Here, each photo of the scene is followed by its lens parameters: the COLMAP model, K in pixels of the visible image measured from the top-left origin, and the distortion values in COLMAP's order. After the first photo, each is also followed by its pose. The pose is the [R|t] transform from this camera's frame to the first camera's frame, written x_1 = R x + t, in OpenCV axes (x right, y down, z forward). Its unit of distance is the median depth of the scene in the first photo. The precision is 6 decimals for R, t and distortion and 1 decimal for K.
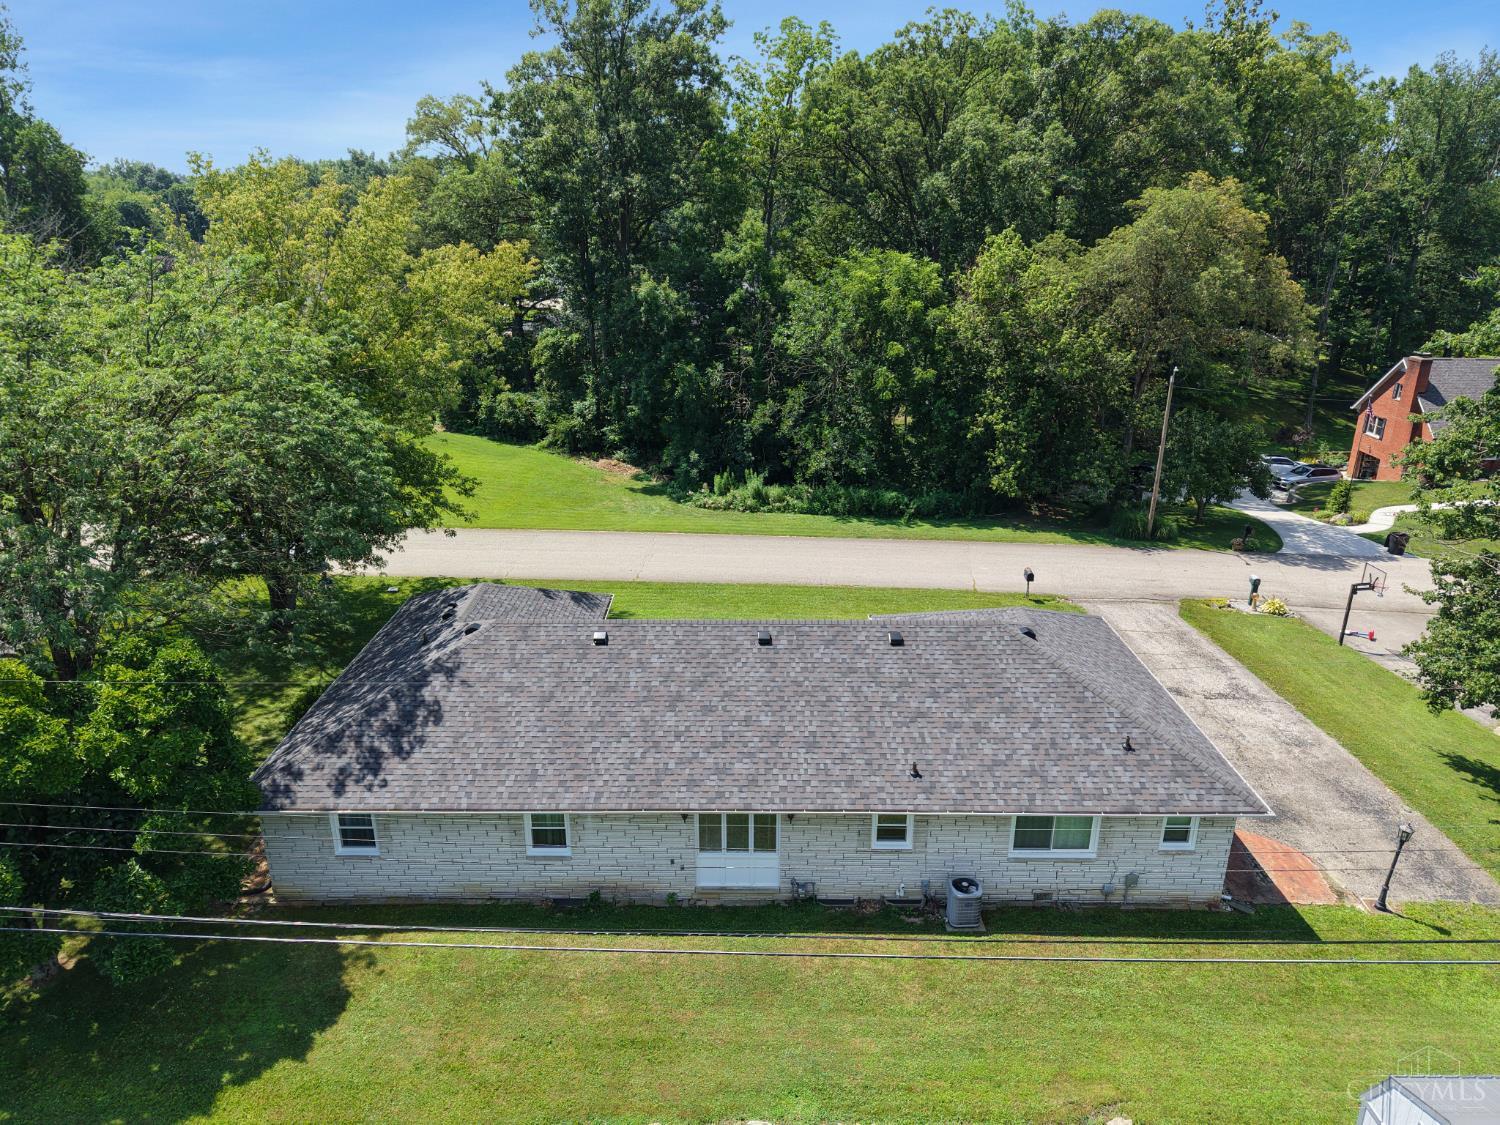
lens RADIAL K [[1052.0, 0, 712.2], [0, 1052.0, 564.2], [0, 0, 1]] dist [-0.008634, -0.001187]
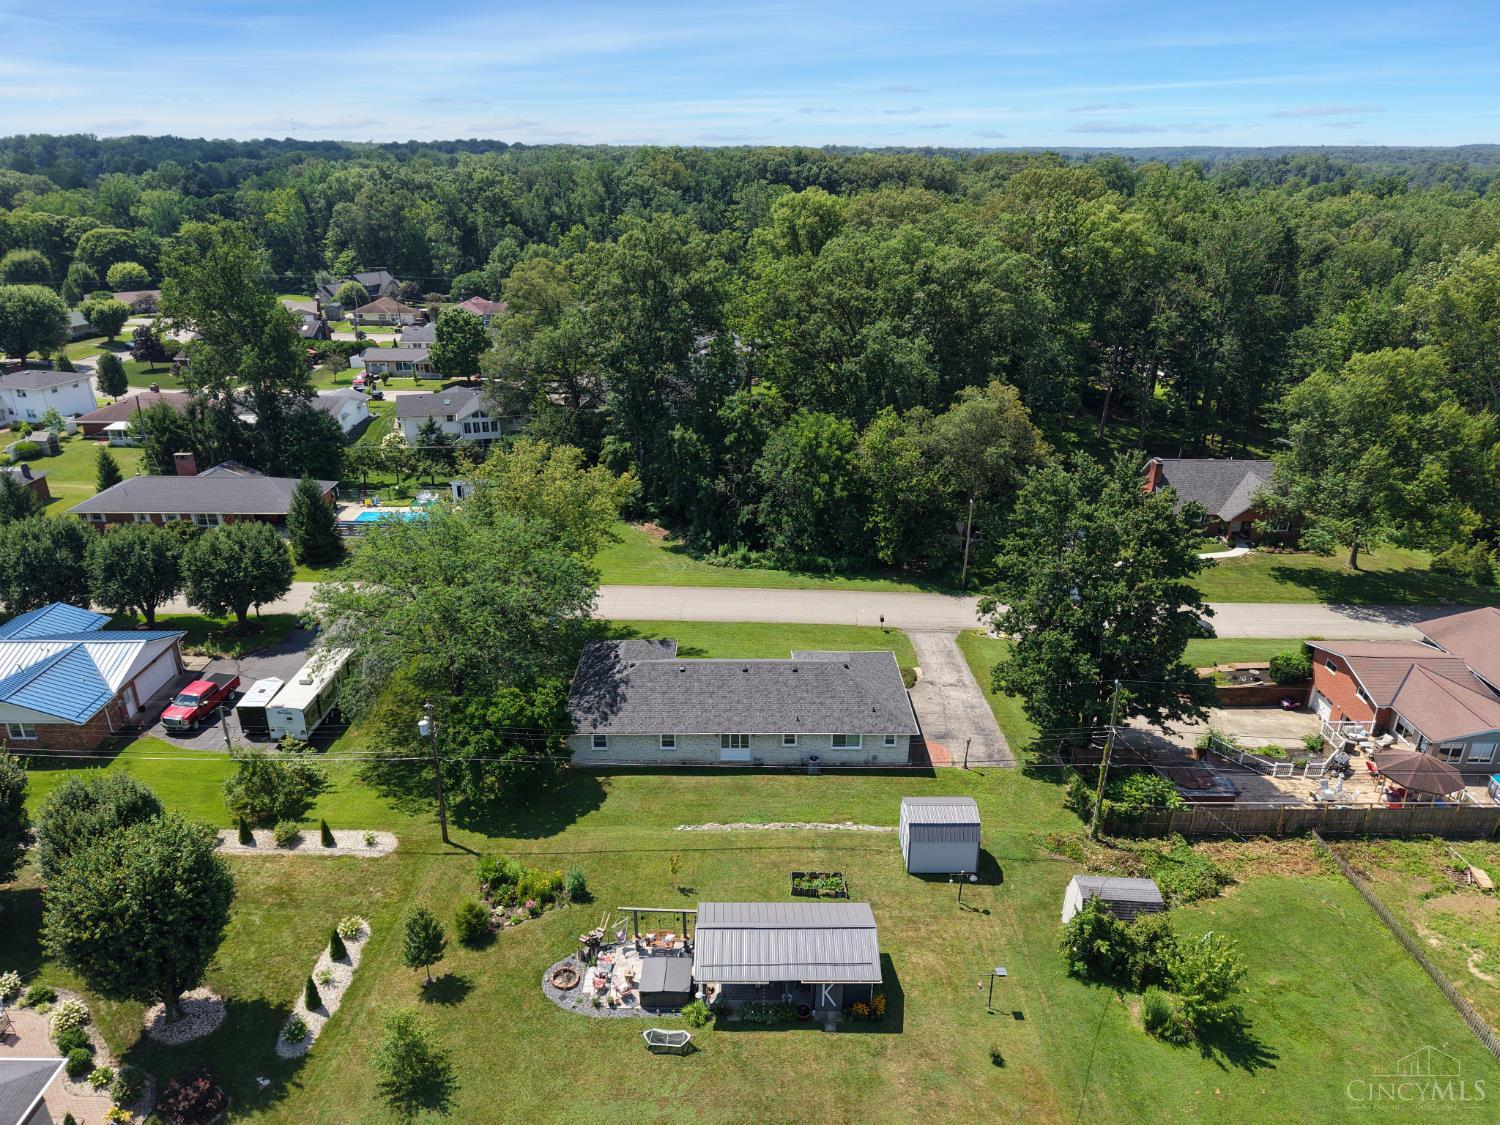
lens RADIAL K [[993.2, 0, 750.0], [0, 993.2, 562.5], [0, 0, 1]] dist [-0.019271, -0.000400]
pose [[0.998852, 0.003728, 0.047749, -0.033073], [-0.005568, 0.999245, 0.038459, -0.166441], [-0.047569, -0.038680, 0.998119, -0.837435]]
